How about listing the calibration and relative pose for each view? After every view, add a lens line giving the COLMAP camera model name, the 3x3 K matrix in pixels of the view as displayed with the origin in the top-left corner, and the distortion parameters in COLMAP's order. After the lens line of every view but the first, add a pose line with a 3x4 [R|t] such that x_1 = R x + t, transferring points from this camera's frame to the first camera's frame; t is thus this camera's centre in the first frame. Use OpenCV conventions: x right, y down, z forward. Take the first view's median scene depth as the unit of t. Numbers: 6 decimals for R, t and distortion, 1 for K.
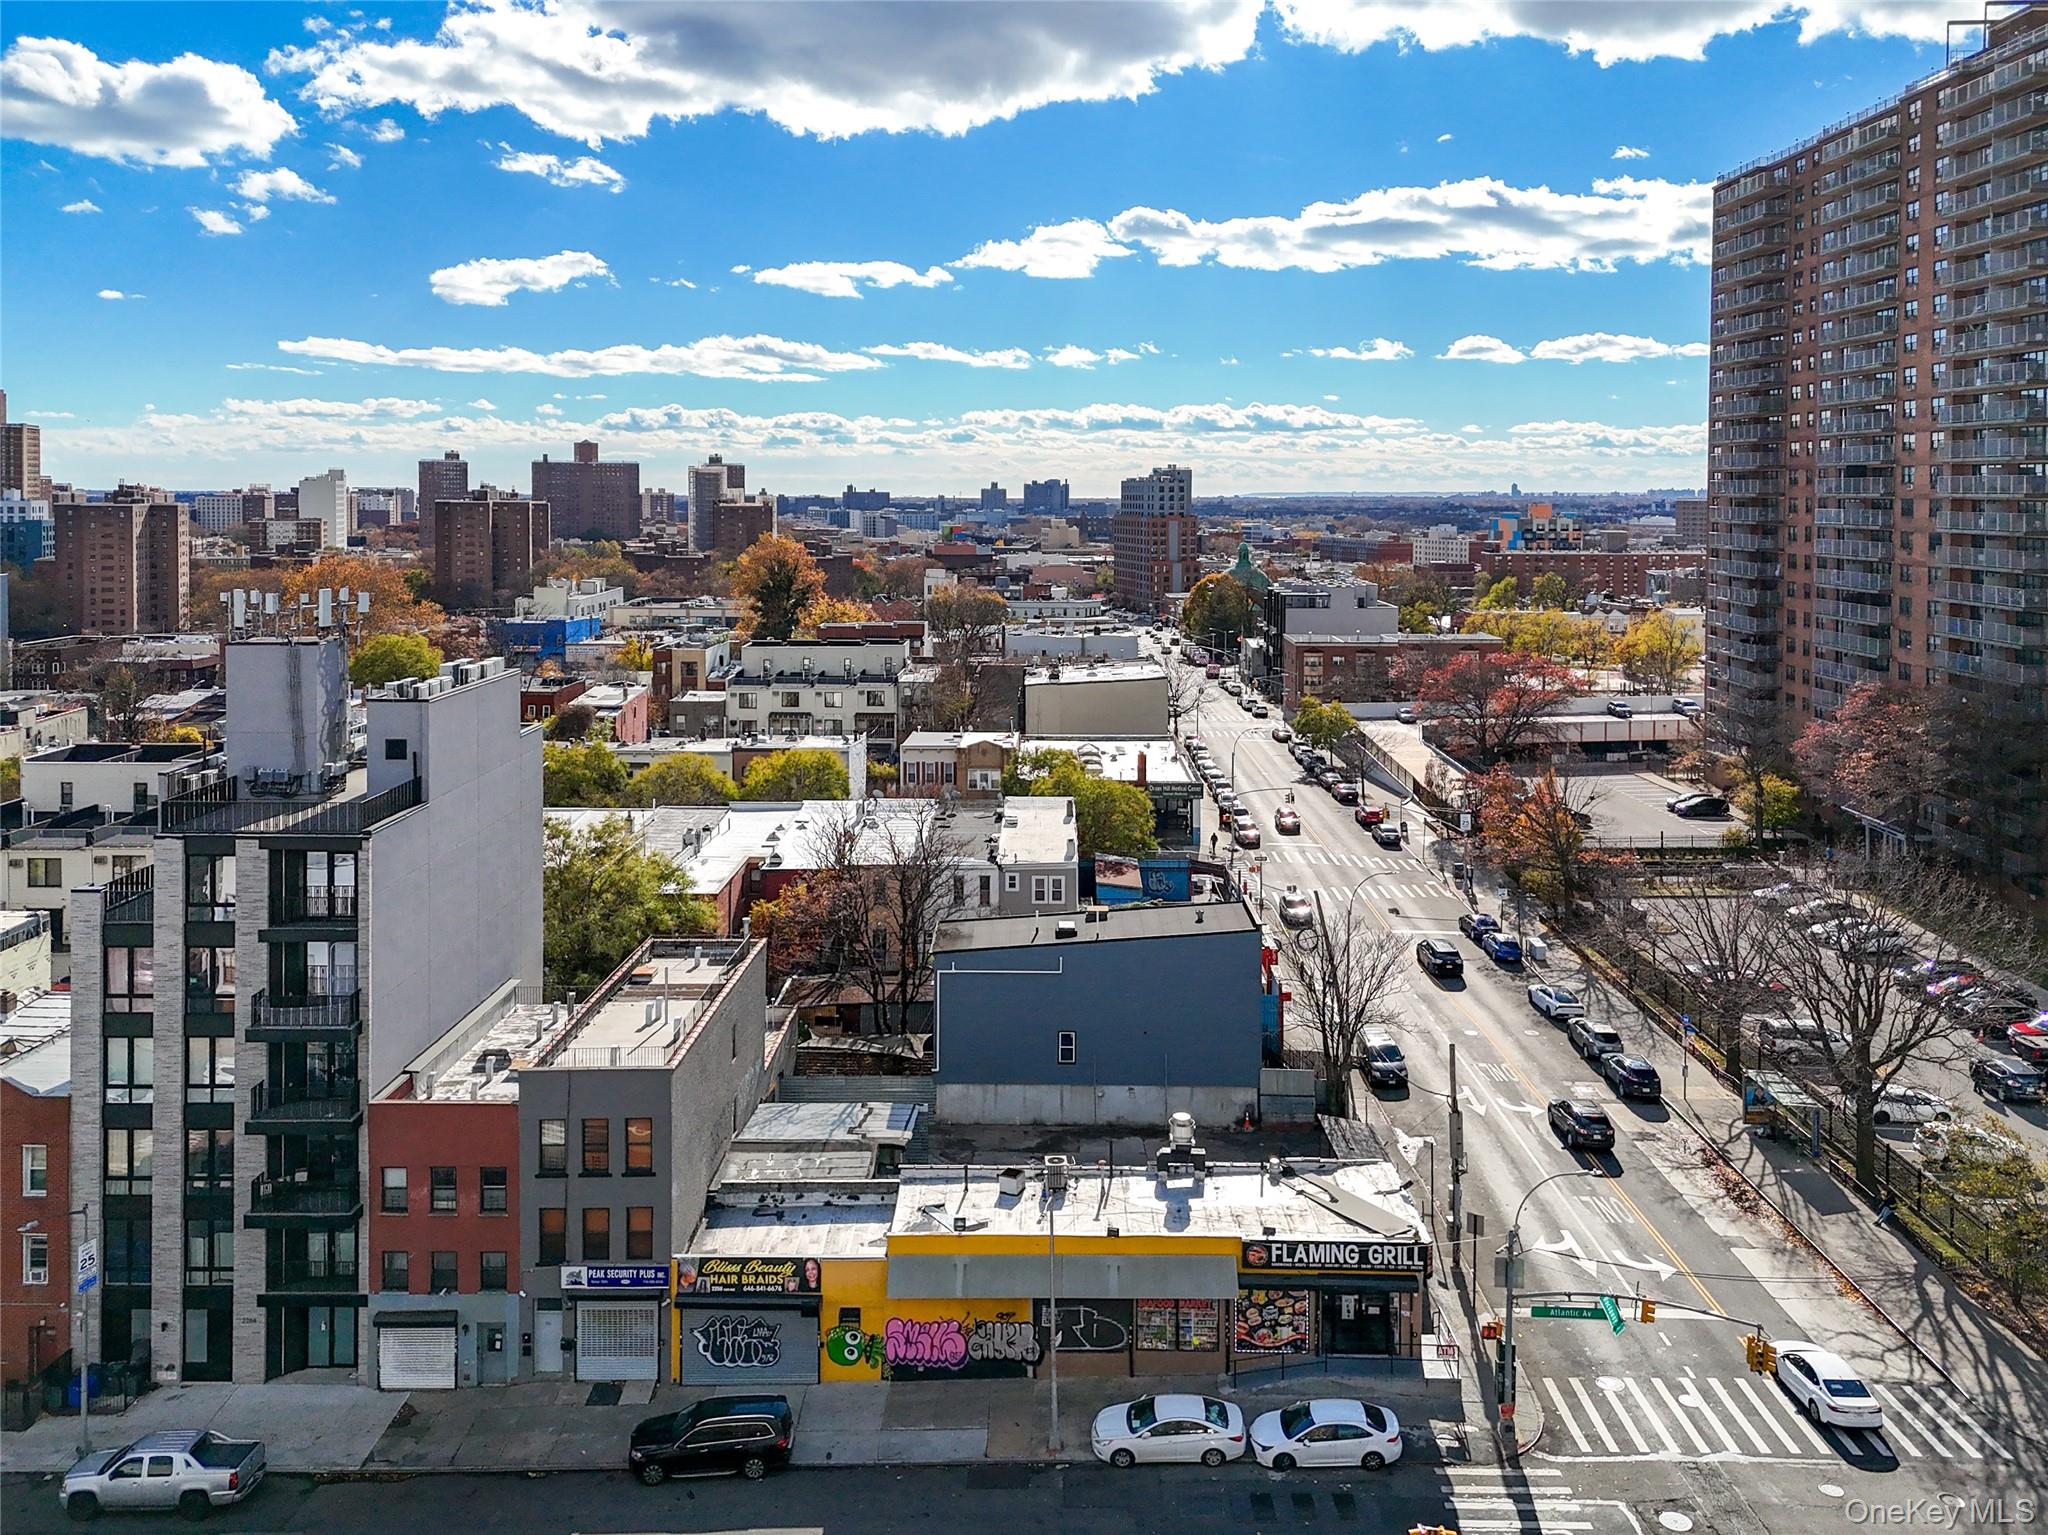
lens RADIAL K [[1599.7, 0, 1031.3], [0, 1599.7, 661.2], [0, 0, 1]] dist [0.074808, -0.072935]
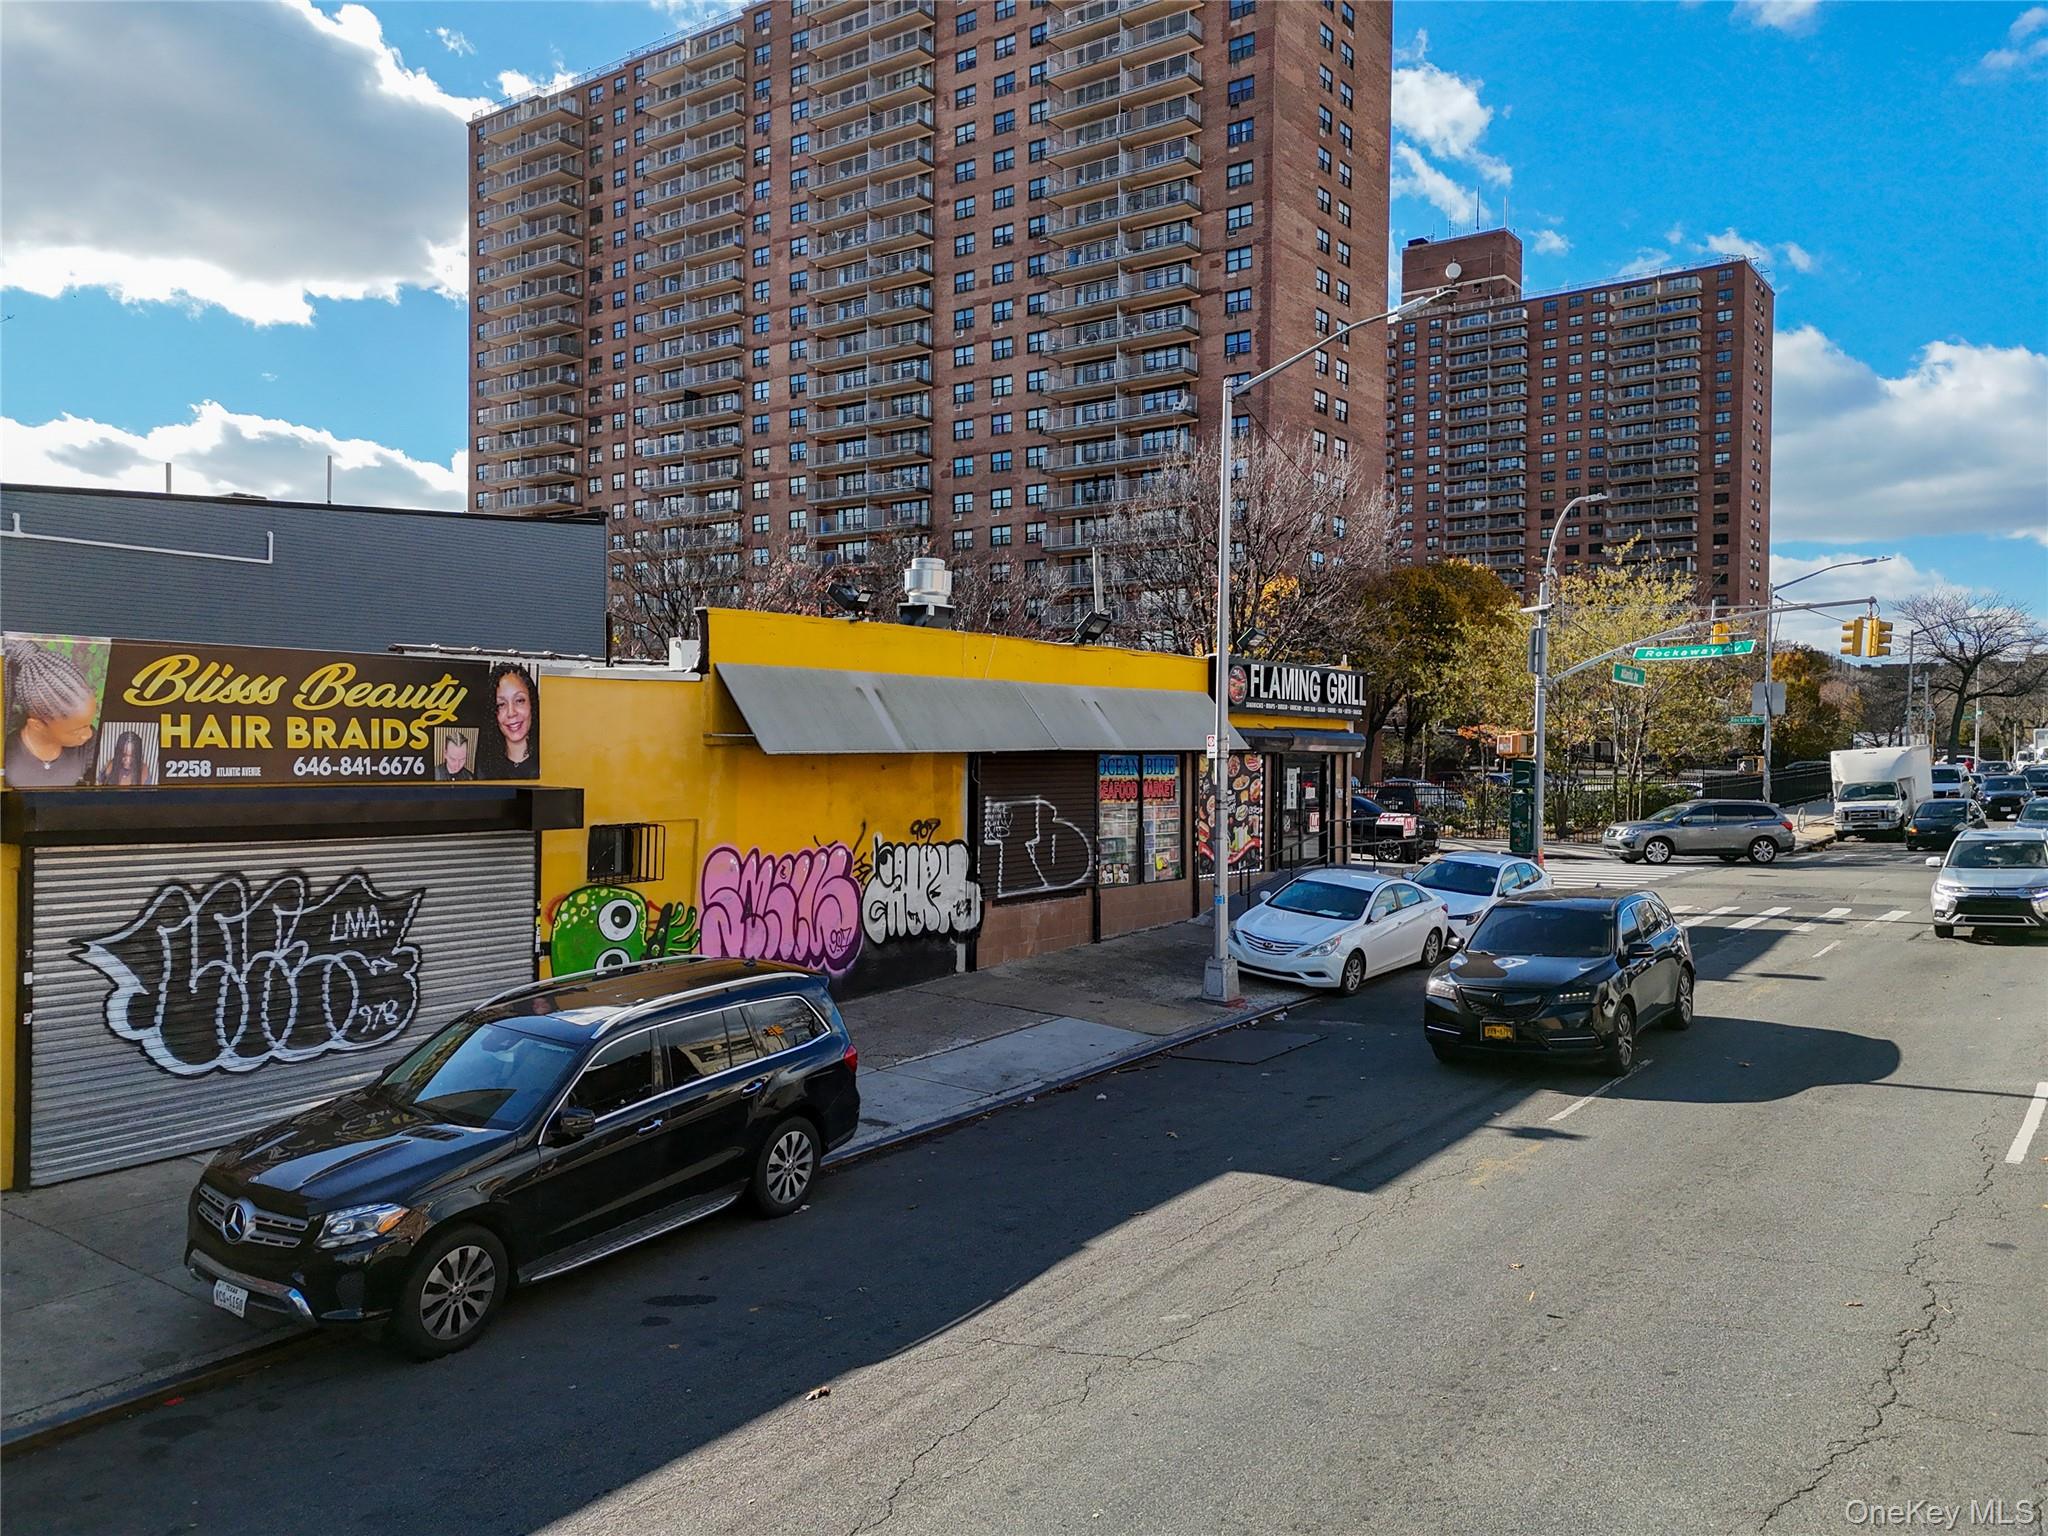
lens RADIAL K [[1498.5, 0, 1024.0], [0, 1498.5, 768.0], [0, 0, 1]] dist [0.049230, -0.001429]
pose [[0.587171, -0.006410, 0.809437, -0.046301], [0.069083, 0.996717, -0.042220, 0.060463], [-0.806509, 0.080709, 0.585686, 0.111682]]
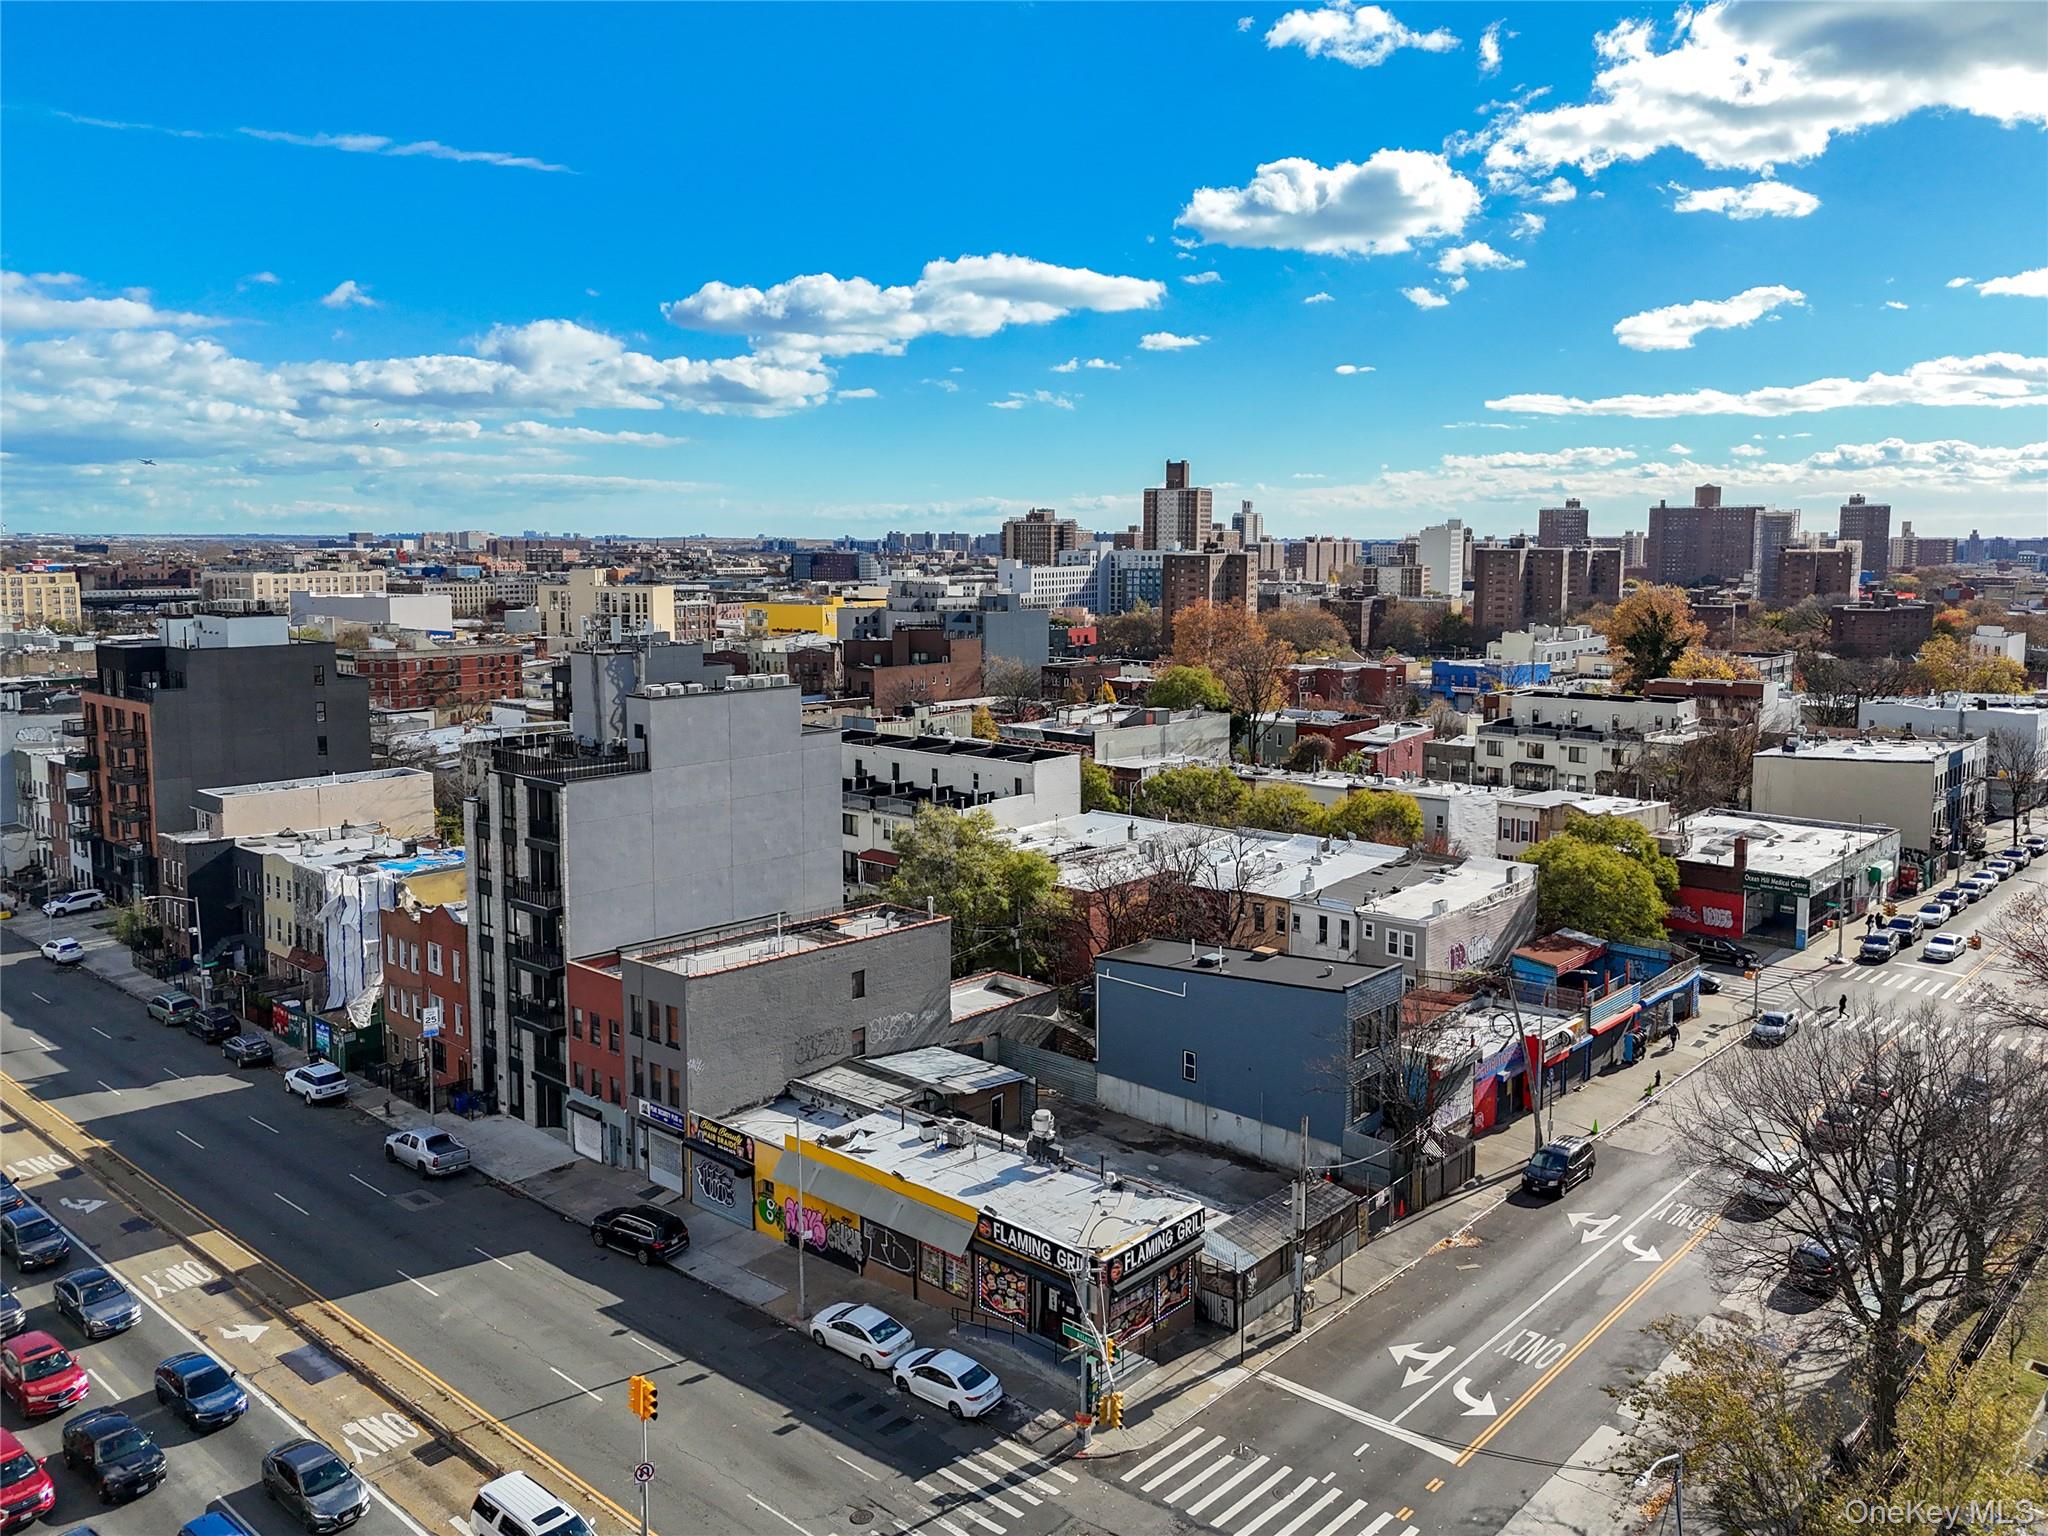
lens RADIAL K [[1555.2, 0, 1024.0], [0, 1555.2, 768.0], [0, 0, 1]] dist [0.044671, -0.043634]
pose [[0.747596, 0.092819, -0.657636, 0.125935], [-0.065188, 0.995660, 0.066423, -0.004823], [0.660947, -0.006787, 0.750402, 0.027753]]
